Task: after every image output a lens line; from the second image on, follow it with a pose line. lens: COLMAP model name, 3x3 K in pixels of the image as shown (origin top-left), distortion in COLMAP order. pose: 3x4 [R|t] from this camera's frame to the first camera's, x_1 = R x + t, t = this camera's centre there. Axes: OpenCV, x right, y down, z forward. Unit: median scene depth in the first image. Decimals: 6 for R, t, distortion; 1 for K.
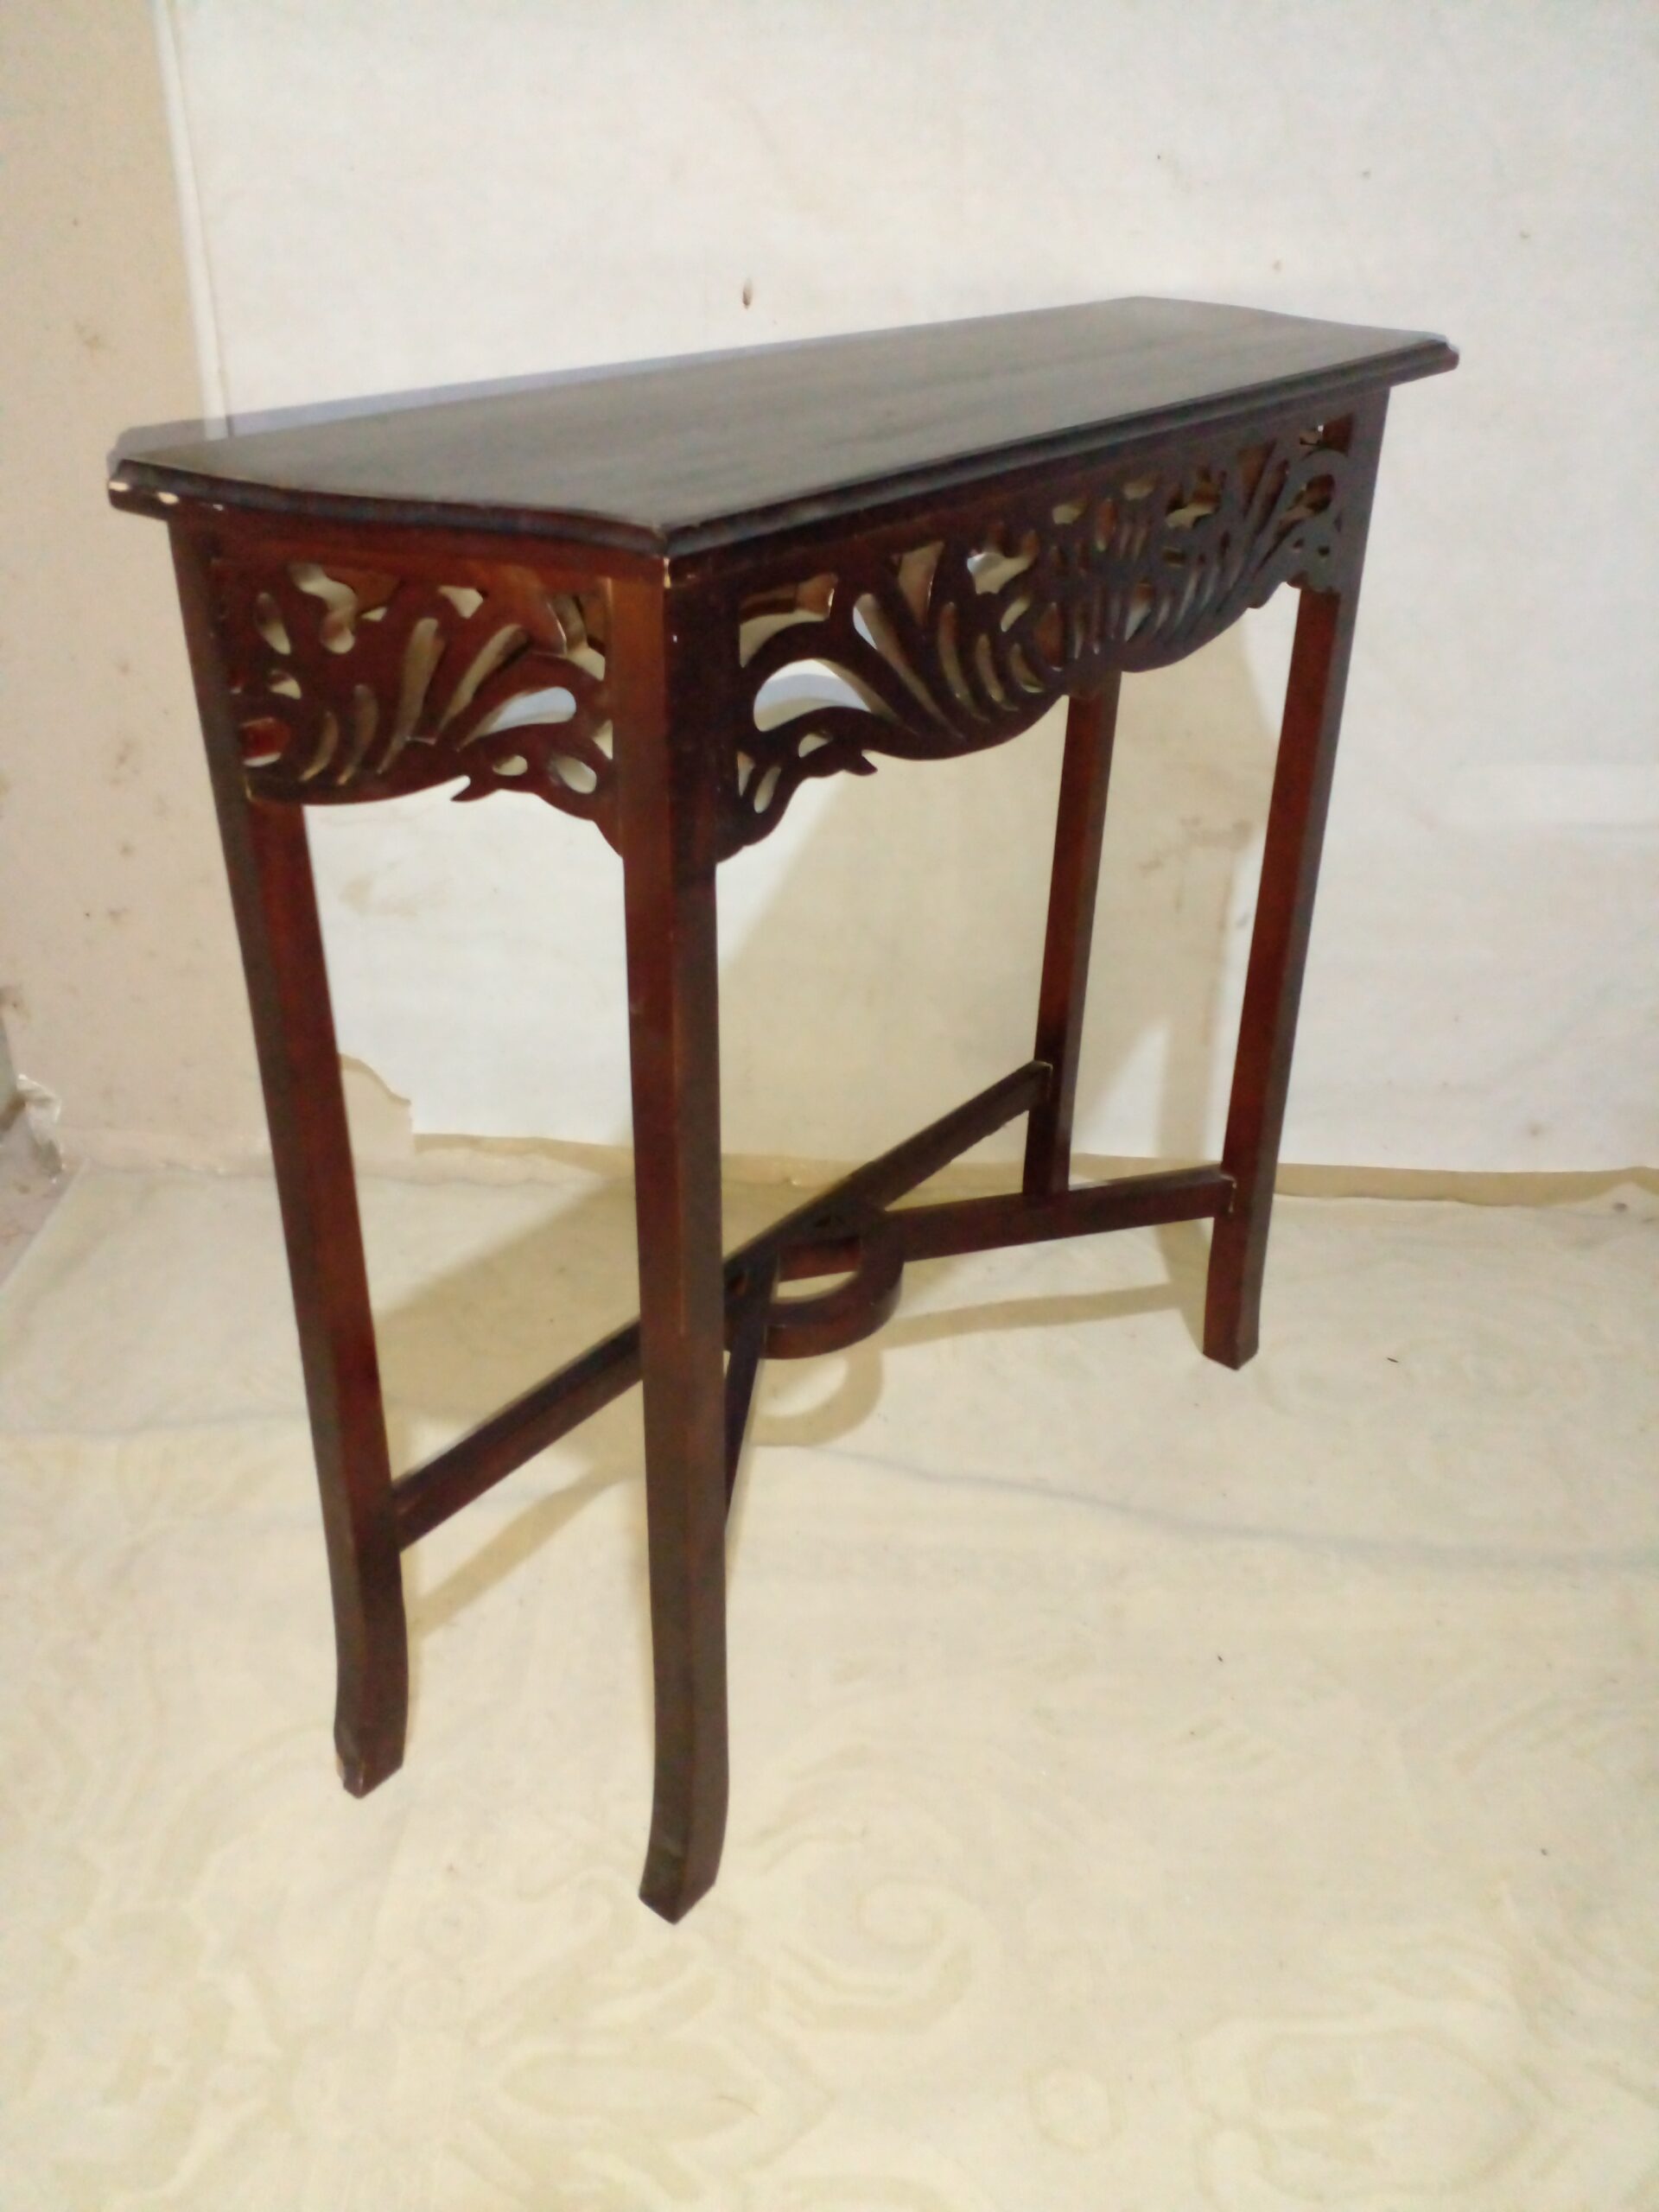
lens RADIAL K [[1668.6, 0, 810.3], [0, 1668.6, 1106.6], [0, 0, 1]] dist [0.023174, -0.035610]
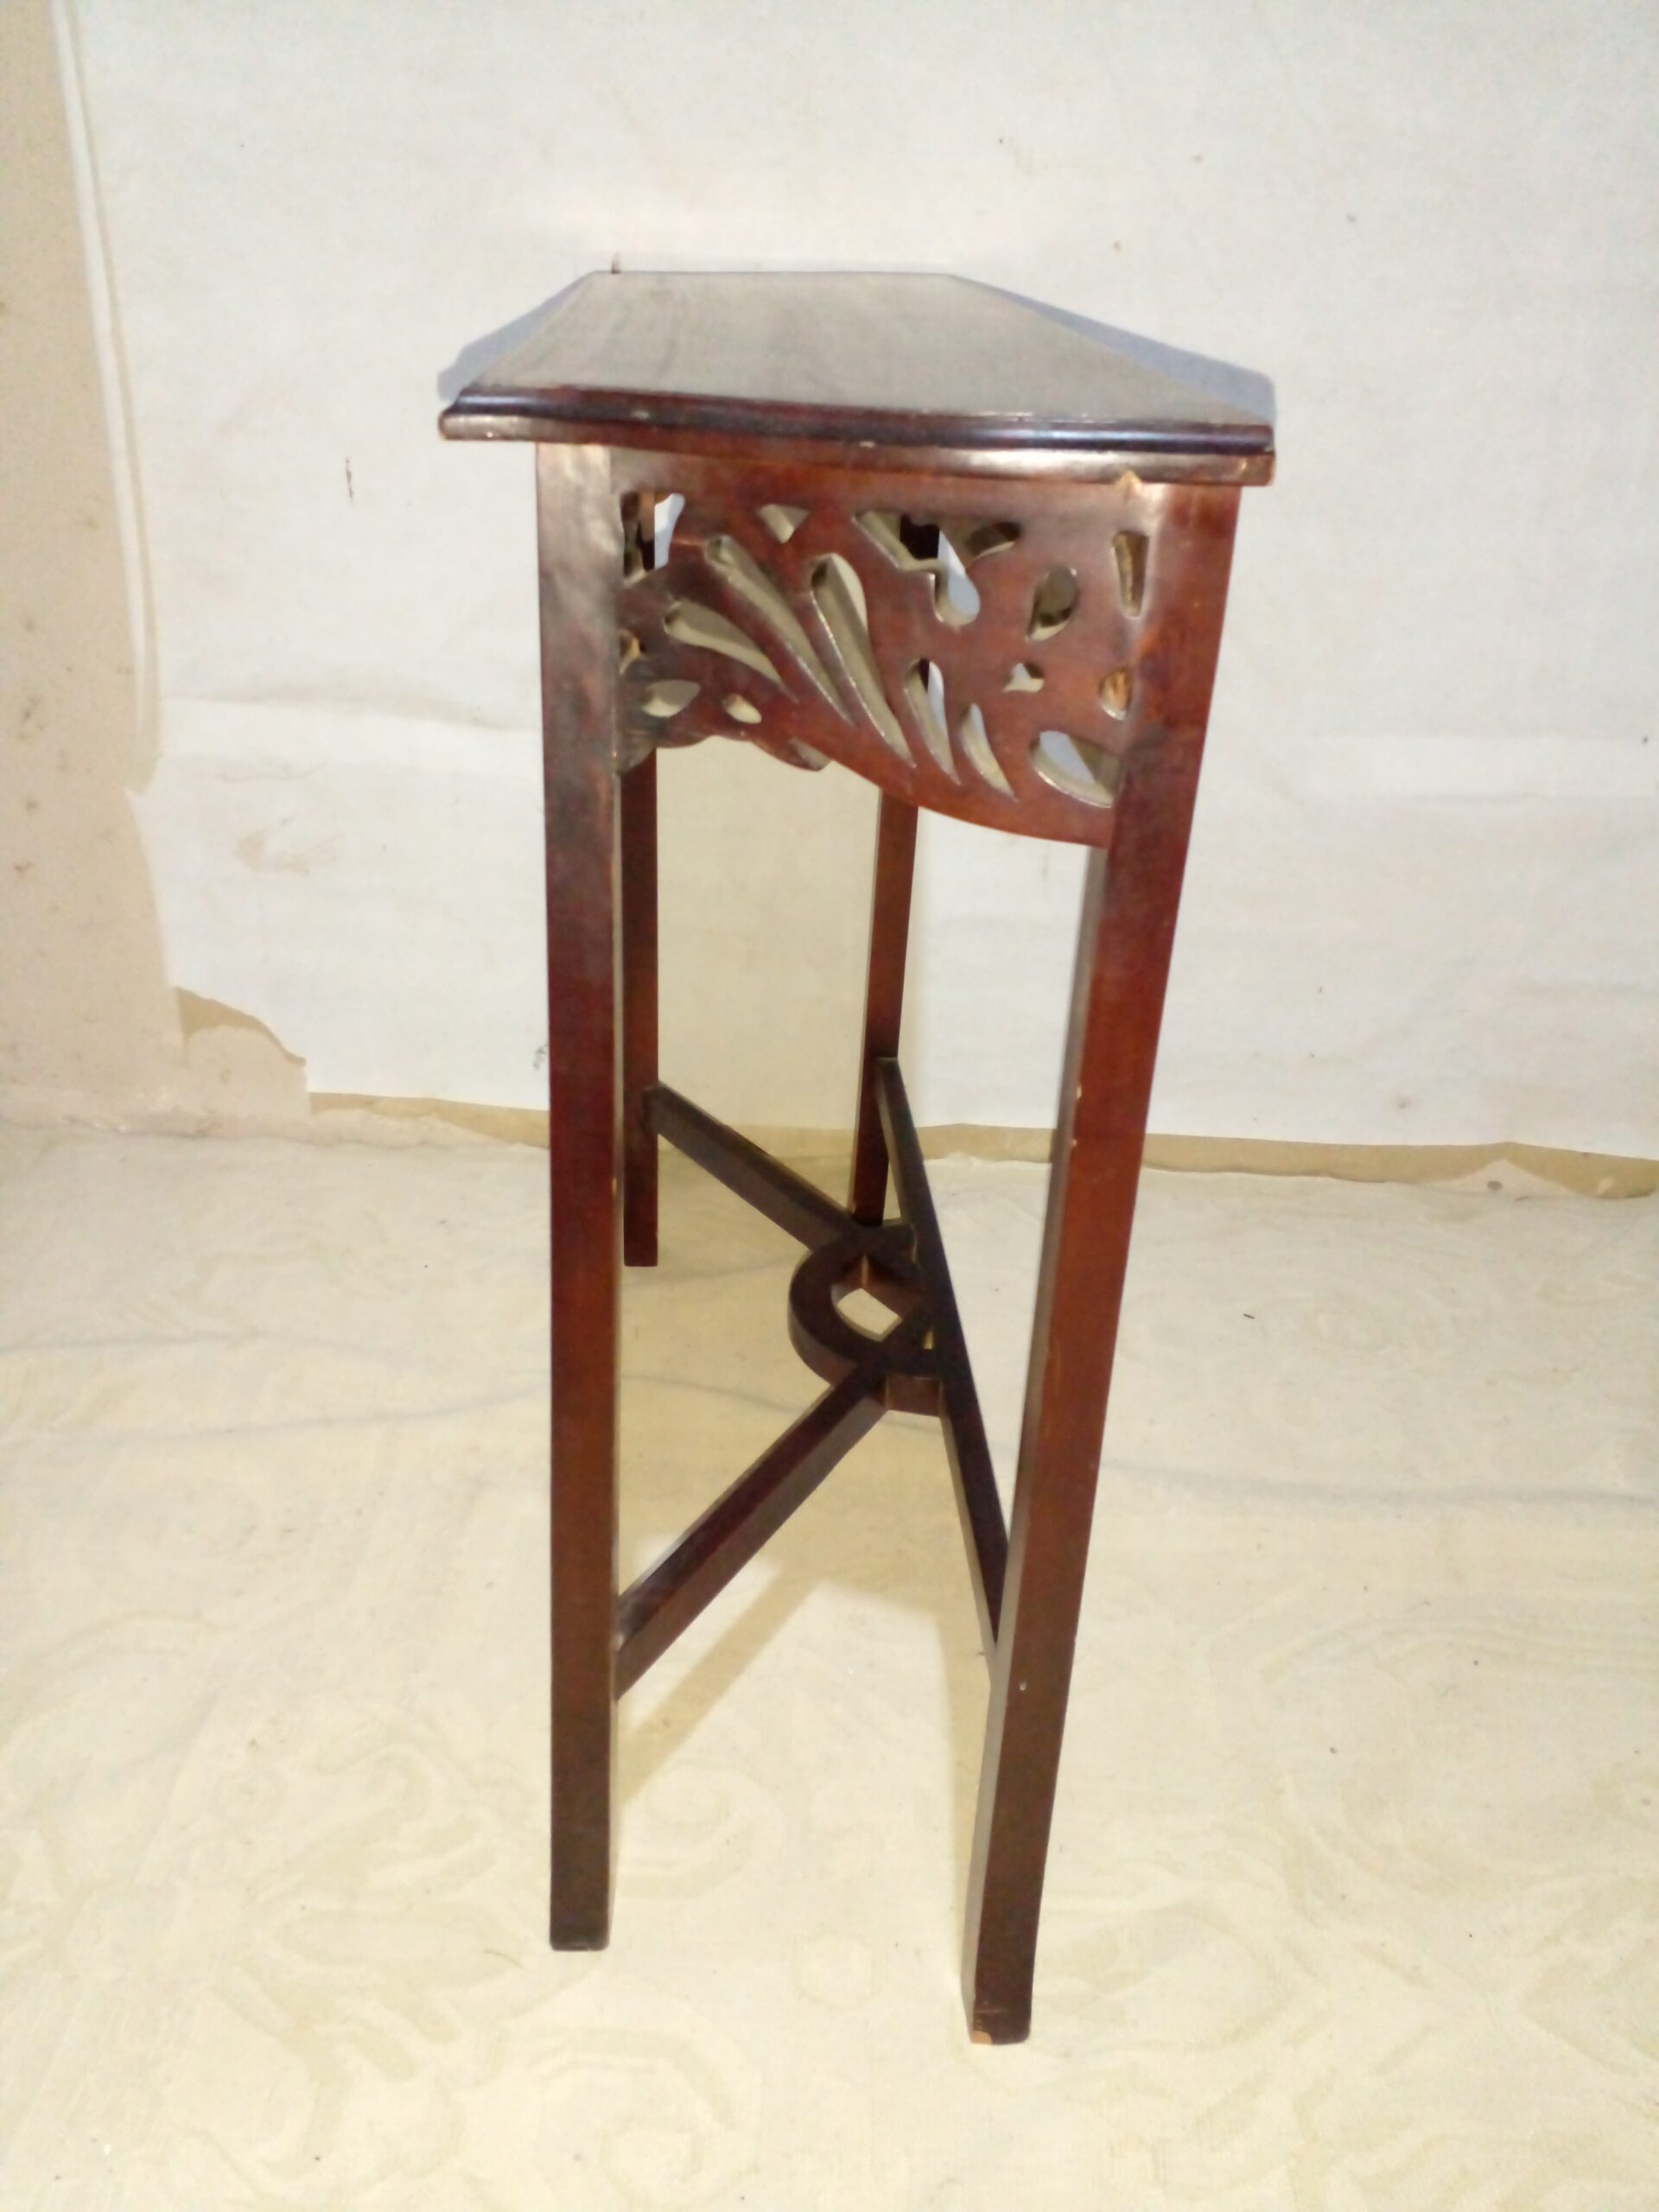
lens RADIAL K [[1668.6, 0, 797.3], [0, 1668.6, 1106.2], [0, 0, 1]] dist [0.023174, -0.035610]
pose [[0.999764, 0.015984, -0.014709, 0.101571], [-0.016708, 0.998584, -0.050497, 0.093344], [0.013881, 0.050731, 0.998616, -0.025099]]
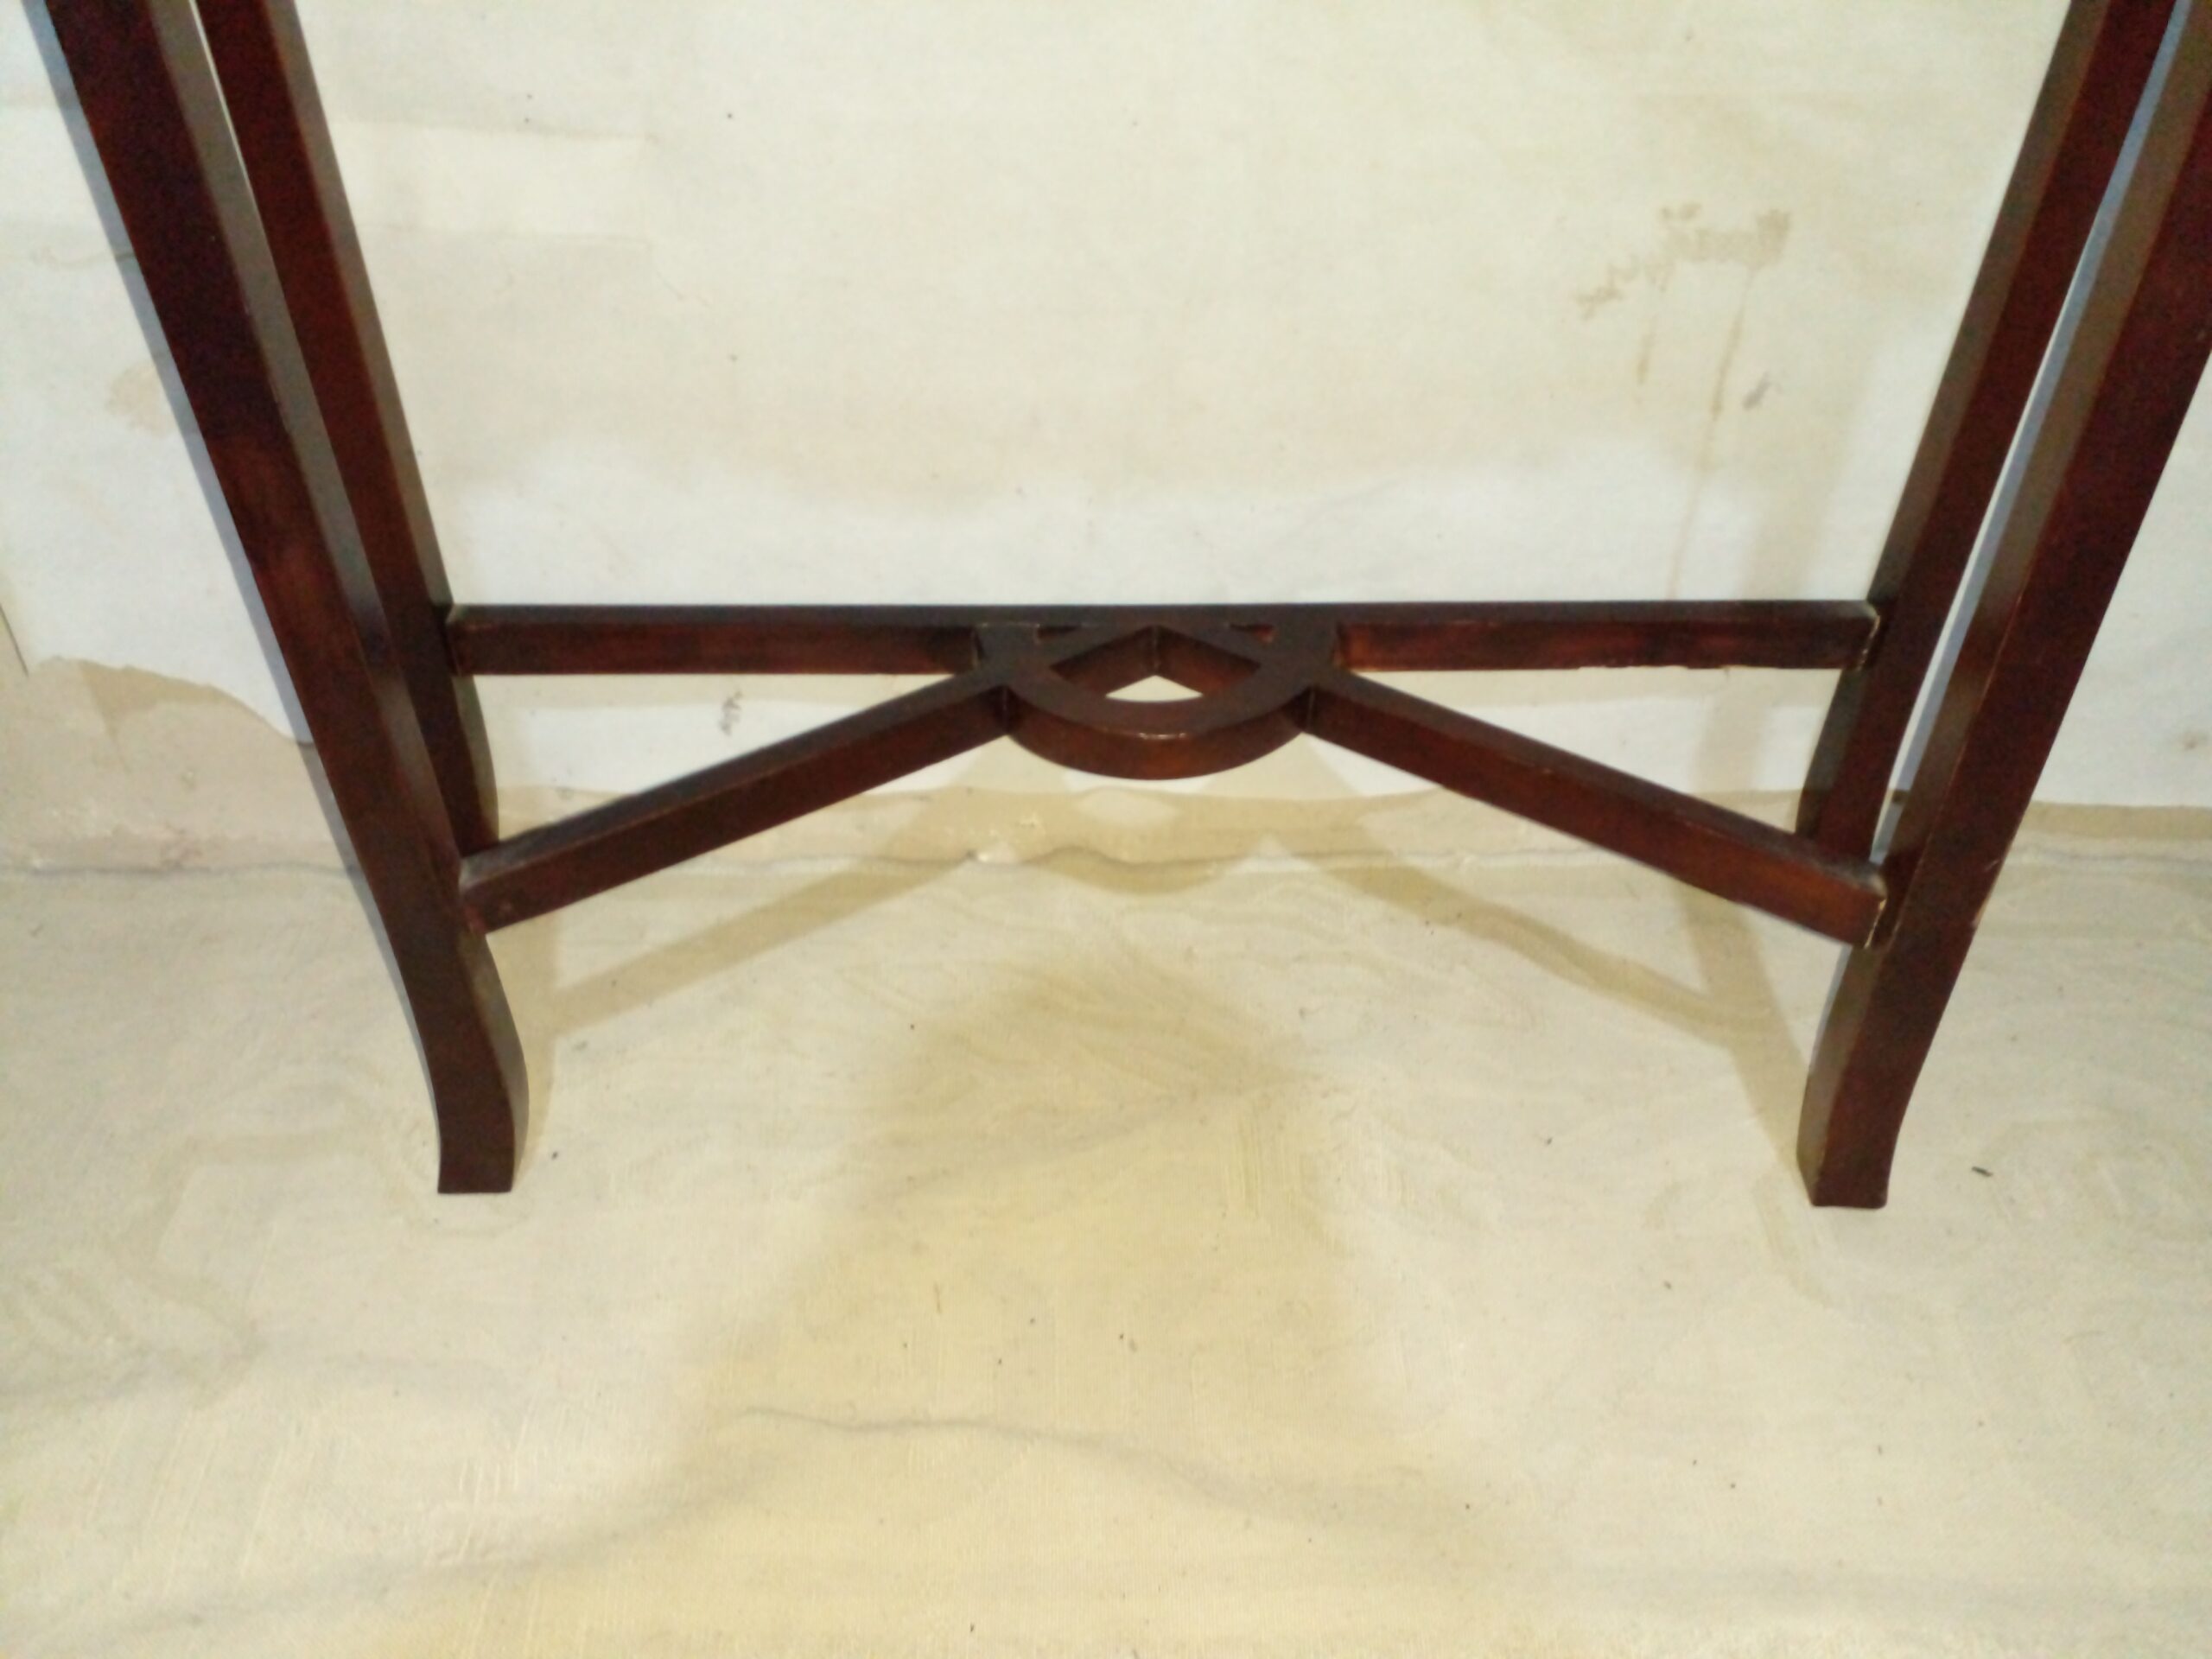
lens RADIAL K [[1668.6, 0, 1097.1], [0, 1668.6, 859.4], [0, 0, 1]] dist [0.023174, -0.035610]
pose [[0.999309, -0.032643, 0.017763, 0.032596], [0.028446, 0.979459, 0.199628, -0.097450], [-0.023914, -0.198985, 0.979711, 0.518813]]
